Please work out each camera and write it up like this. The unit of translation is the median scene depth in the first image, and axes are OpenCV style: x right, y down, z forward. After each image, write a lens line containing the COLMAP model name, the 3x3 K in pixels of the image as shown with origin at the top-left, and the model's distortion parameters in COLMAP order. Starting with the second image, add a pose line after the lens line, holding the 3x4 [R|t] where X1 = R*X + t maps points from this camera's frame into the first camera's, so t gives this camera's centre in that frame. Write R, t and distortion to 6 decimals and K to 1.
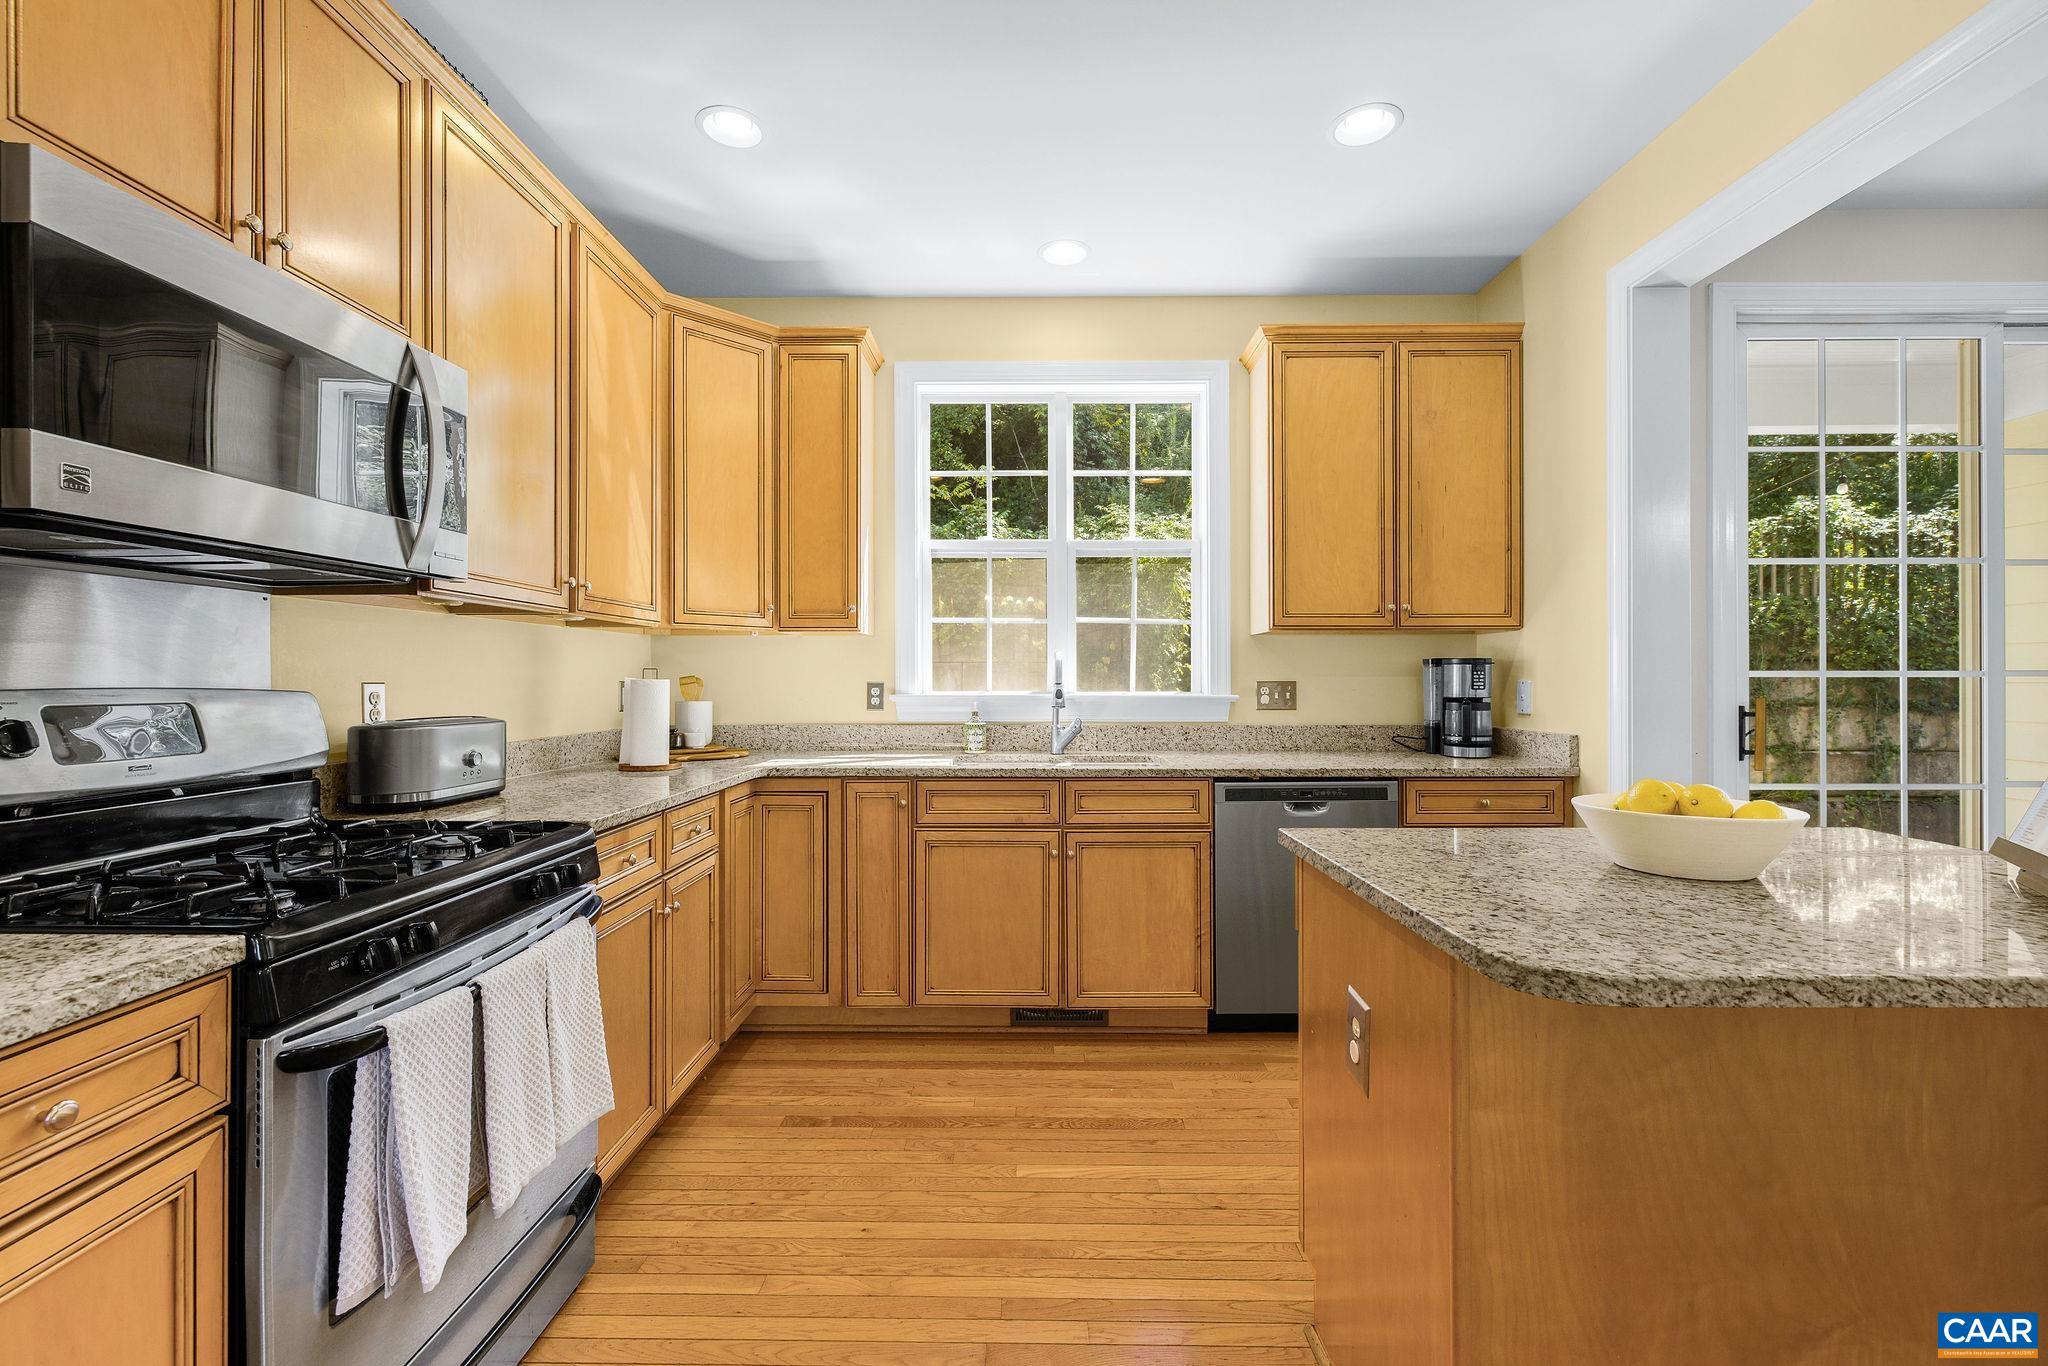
lens RADIAL K [[868.5, 0, 1025.6], [0, 868.5, 681.9], [0, 0, 1]] dist [0.002695, 0.000301]
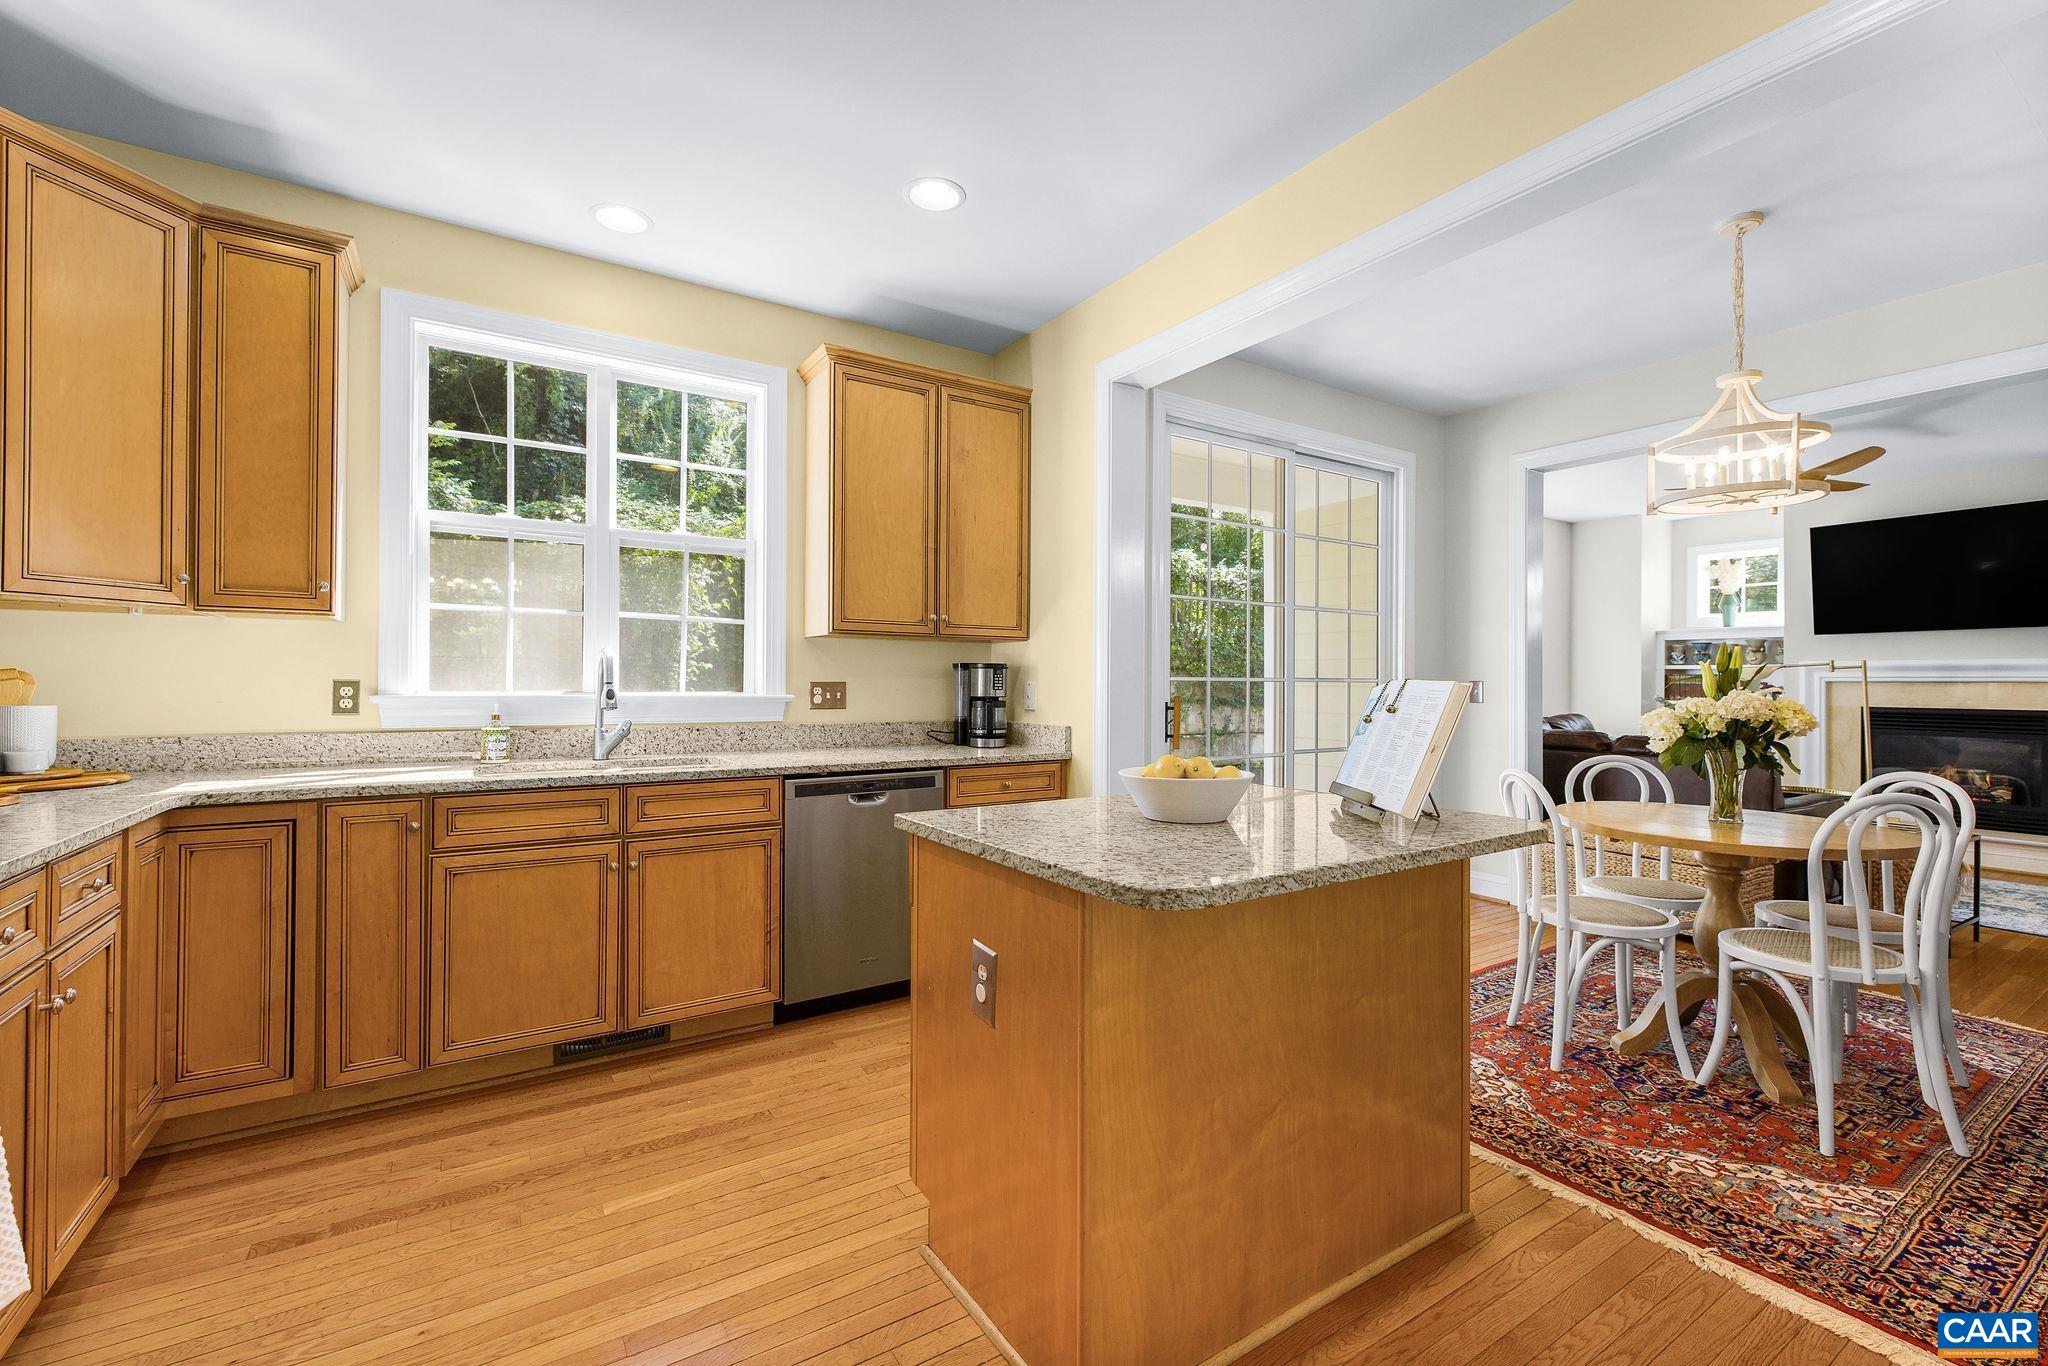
lens RADIAL K [[868.5, 0, 1023.9], [0, 868.5, 682.8], [0, 0, 1]] dist [0.002695, 0.000301]
pose [[0.835675, 0.005777, 0.549194, -0.109890], [-0.005982, 0.999981, -0.001417, 0.000504], [-0.549191, -0.002101, 0.835694, -0.013326]]
